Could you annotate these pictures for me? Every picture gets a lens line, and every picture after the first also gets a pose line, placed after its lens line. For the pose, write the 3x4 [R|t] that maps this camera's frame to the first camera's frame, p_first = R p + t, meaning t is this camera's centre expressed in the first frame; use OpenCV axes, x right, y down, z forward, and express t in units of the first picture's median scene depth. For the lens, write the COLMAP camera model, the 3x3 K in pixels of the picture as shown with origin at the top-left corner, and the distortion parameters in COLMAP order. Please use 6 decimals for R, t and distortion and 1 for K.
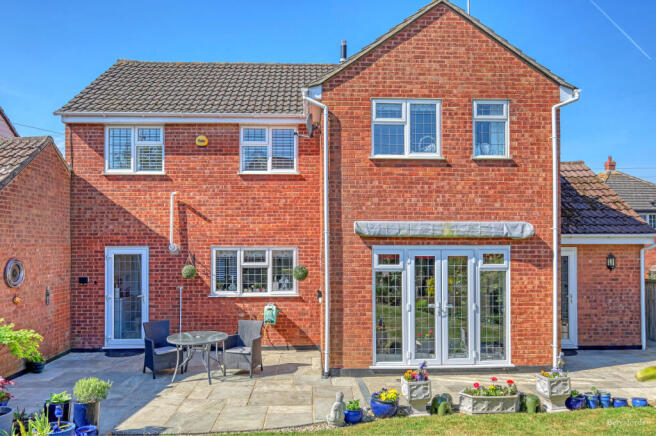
lens RADIAL K [[494.1, 0, 327.2], [0, 494.1, 238.7], [0, 0, 1]] dist [-0.005053, 0.000038]
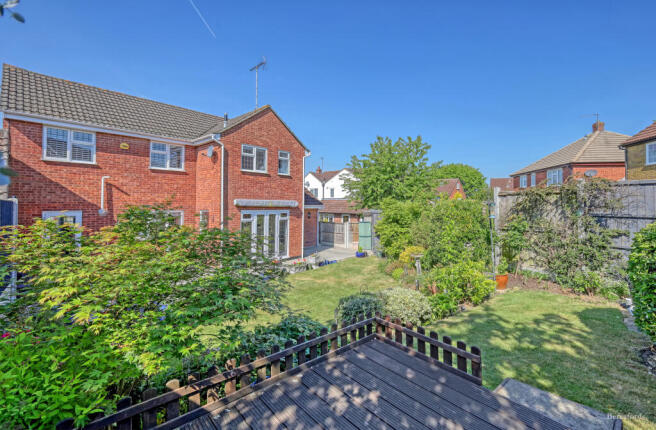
lens RADIAL K [[286.4, 0, 328.6], [0, 286.4, 201.9], [0, 0, 1]] dist [0.000938, 0.000059]
pose [[0.705562, 0.014519, 0.708500, -0.505157], [-0.016238, 0.999859, -0.004319, -0.022776], [-0.708462, -0.008457, 0.705698, -0.170369]]
